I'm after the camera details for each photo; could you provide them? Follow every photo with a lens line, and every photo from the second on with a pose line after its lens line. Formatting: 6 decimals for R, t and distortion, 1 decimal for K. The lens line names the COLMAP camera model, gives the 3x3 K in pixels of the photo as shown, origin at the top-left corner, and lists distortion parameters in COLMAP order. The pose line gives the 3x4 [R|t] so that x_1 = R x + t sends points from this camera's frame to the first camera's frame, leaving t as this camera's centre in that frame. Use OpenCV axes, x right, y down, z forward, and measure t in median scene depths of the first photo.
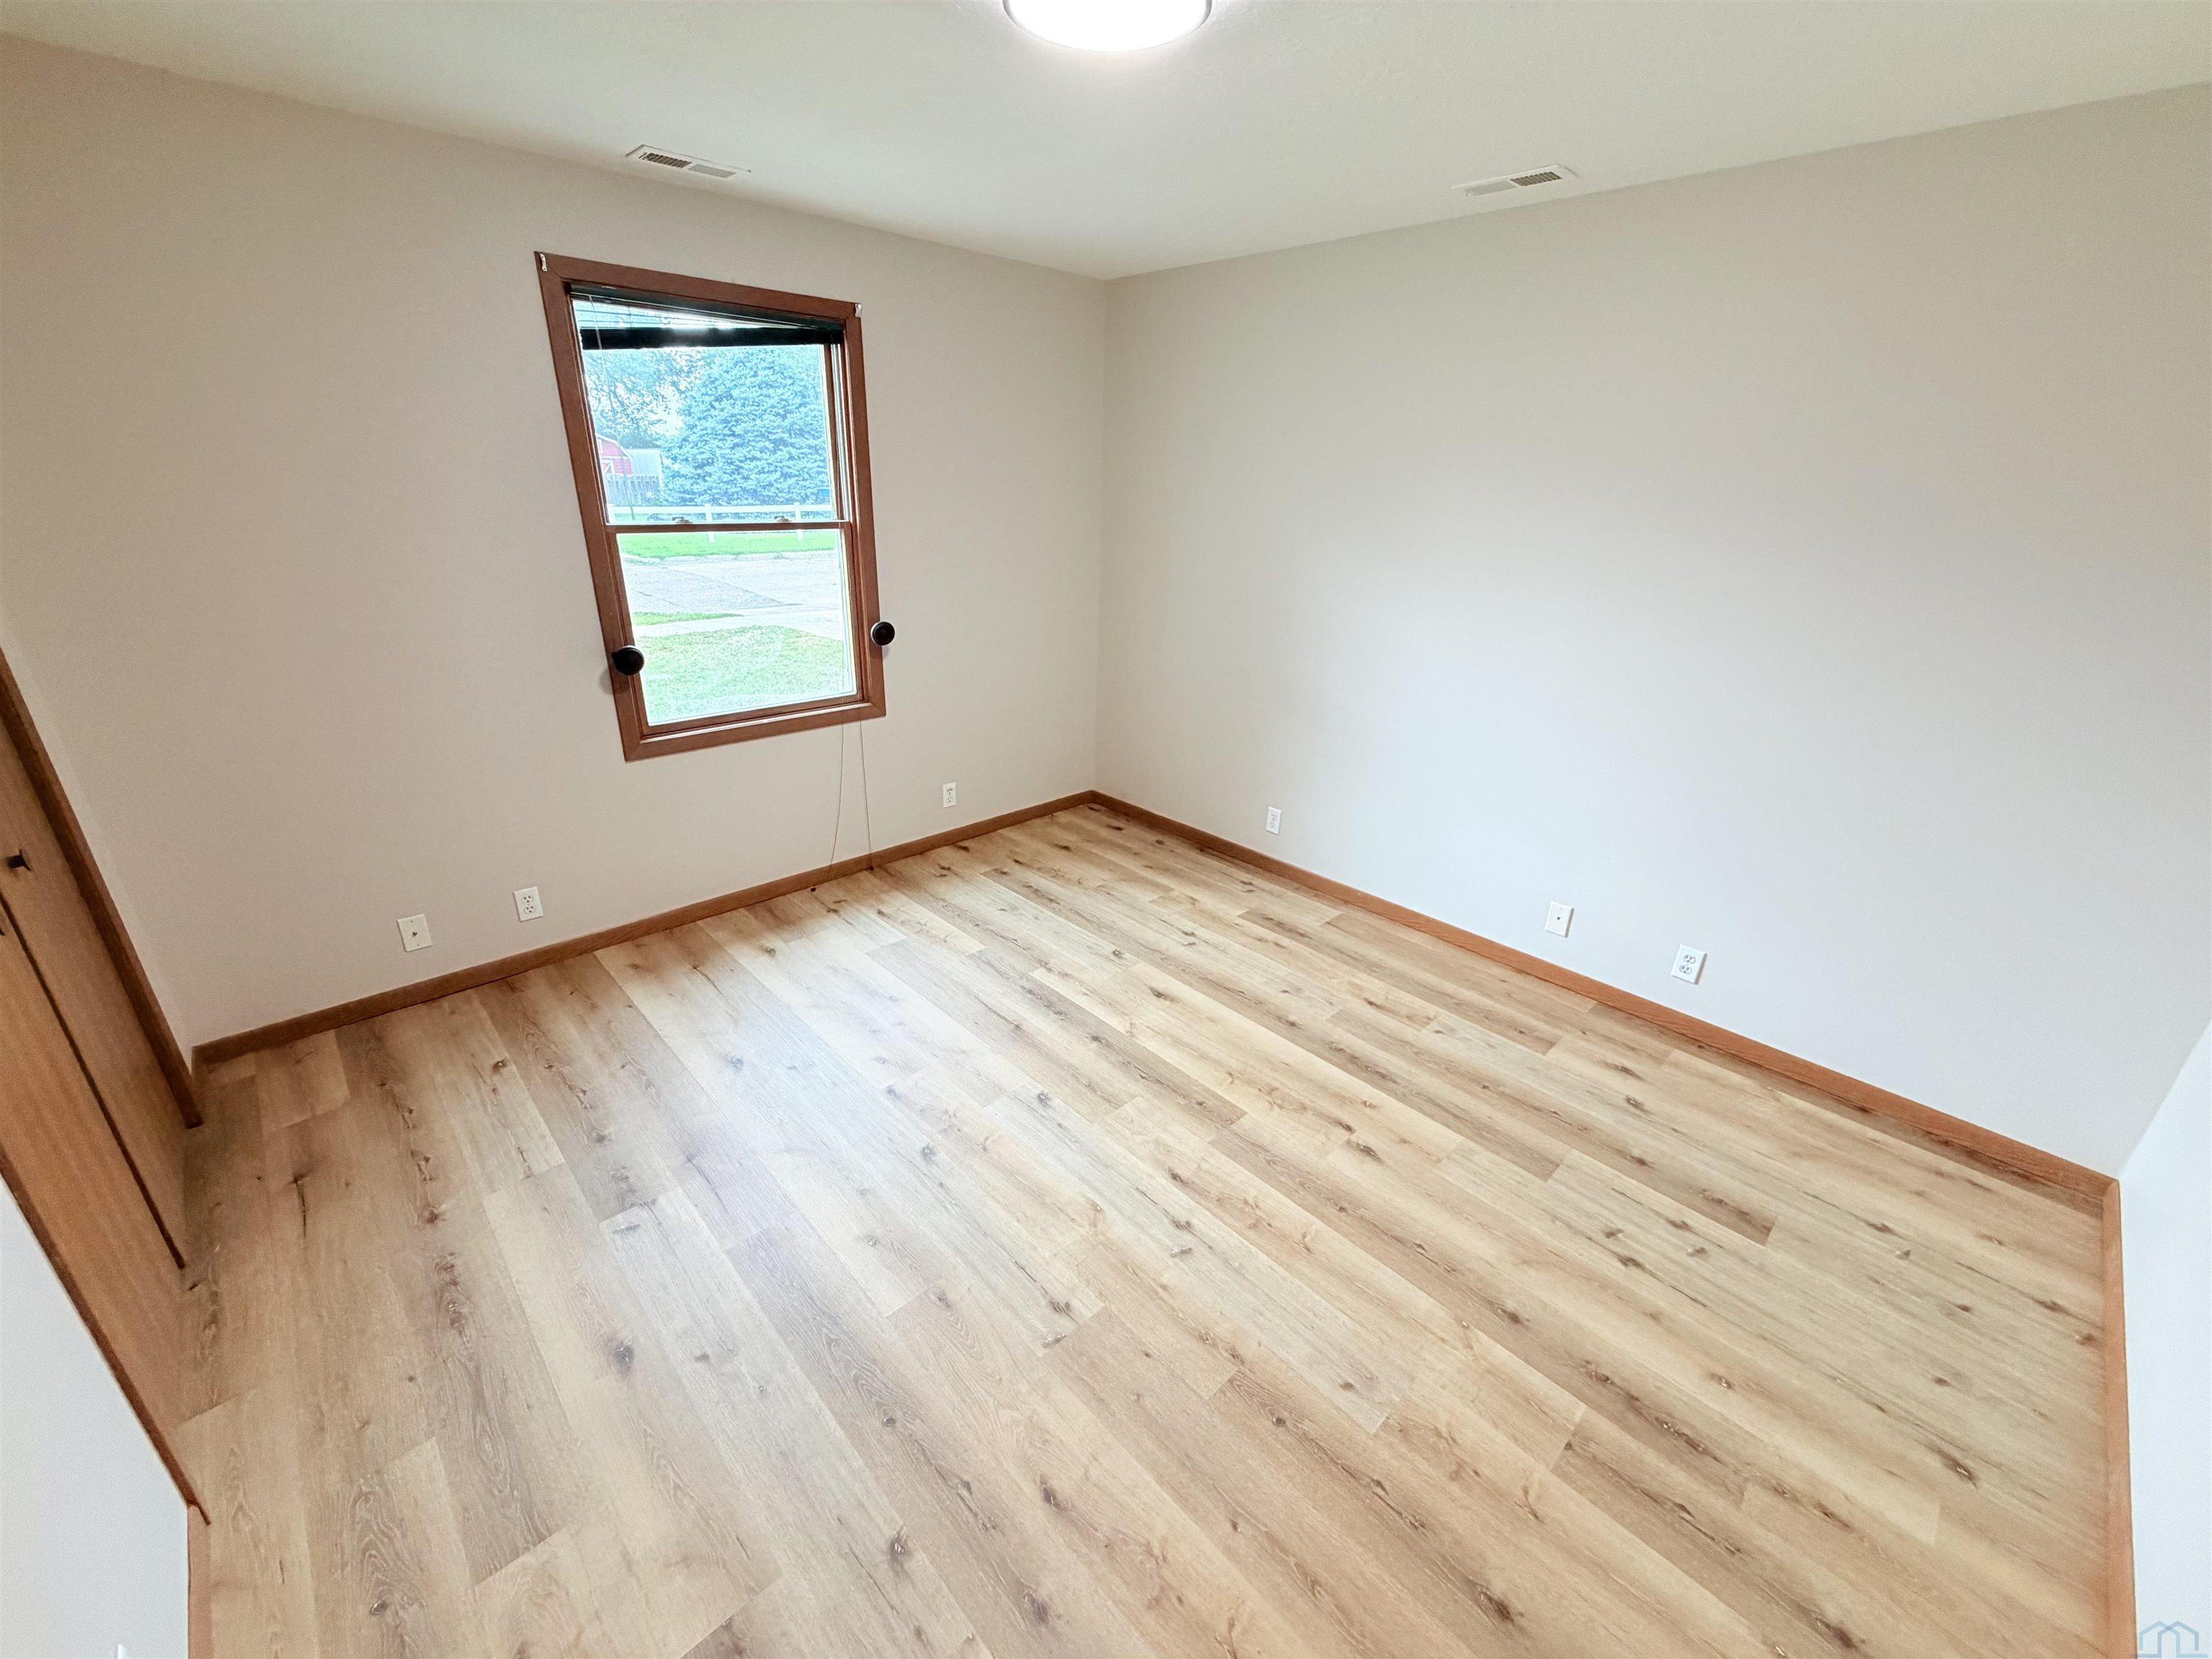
lens RADIAL K [[886.5, 0, 1130.3], [0, 886.5, 835.8], [0, 0, 1]] dist [0.000589, 0.000017]
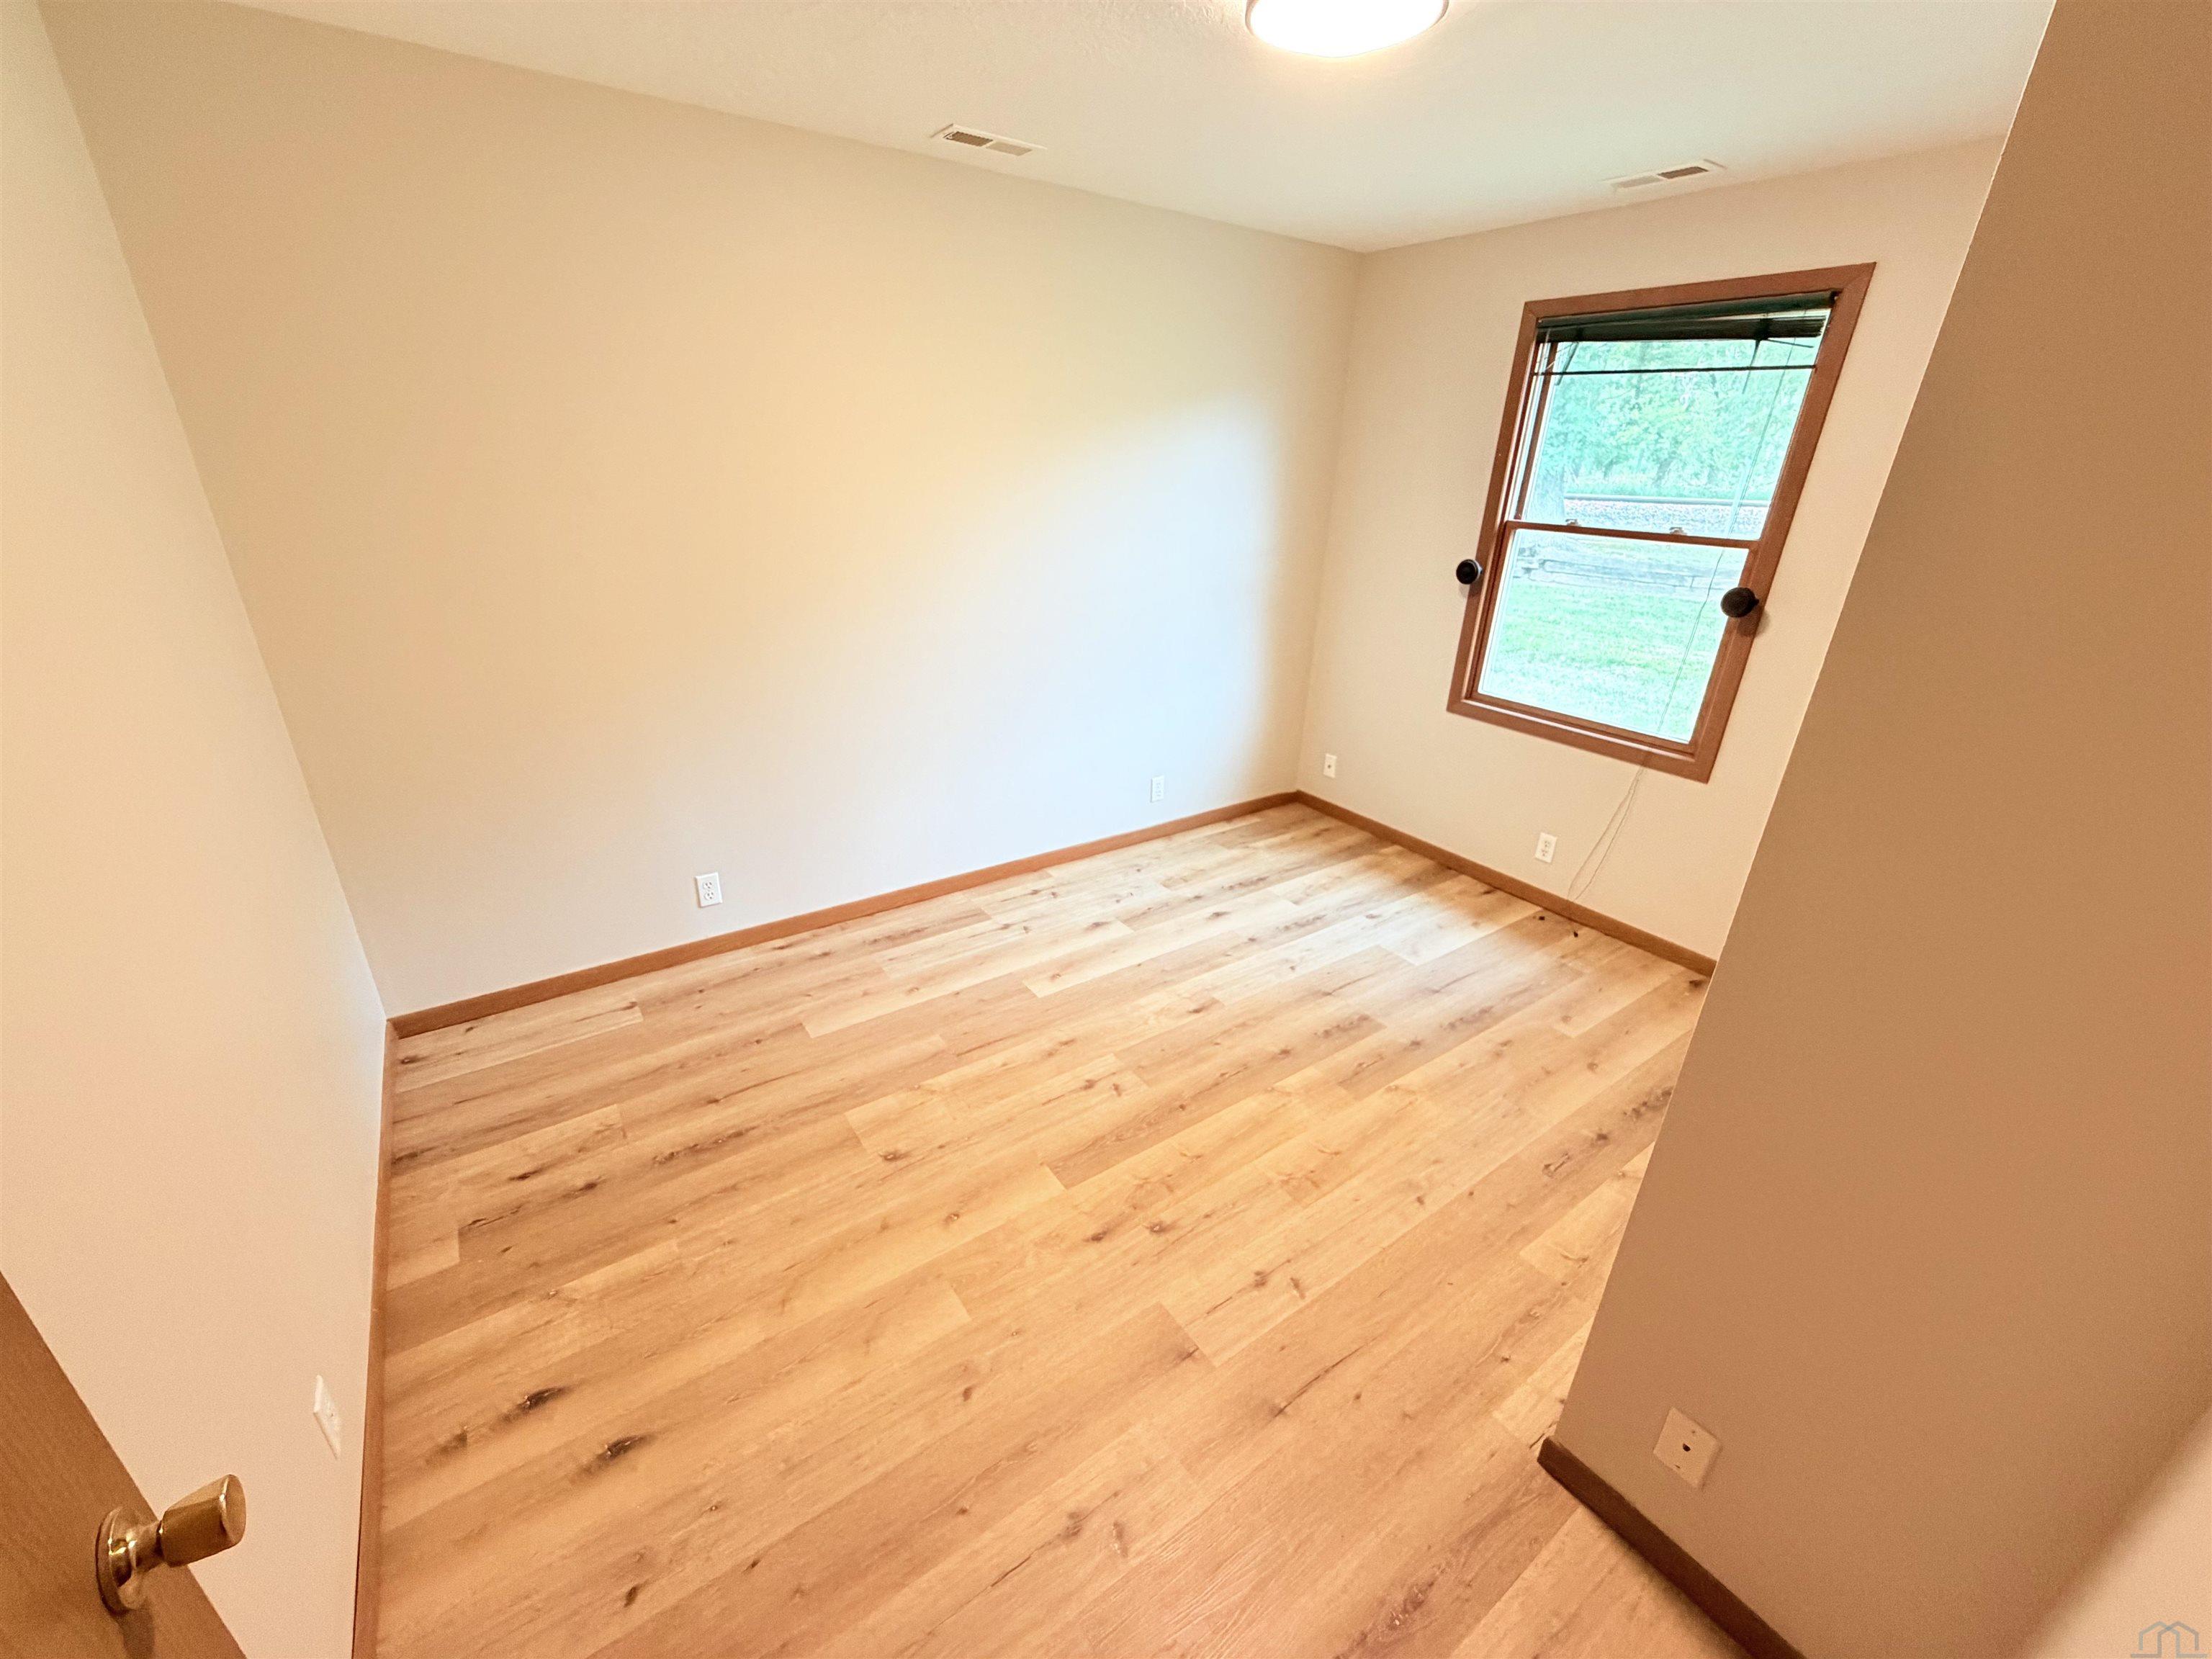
lens RADIAL K [[884.5, 0, 1099.0], [0, 884.5, 820.5], [0, 0, 1]] dist [-0.001518, -0.000117]
pose [[-0.171202, 0.352627, -0.919969, 0.634544], [-0.407623, 0.824739, 0.391982, -0.222774], [0.896958, 0.442109, 0.002542, 0.587404]]
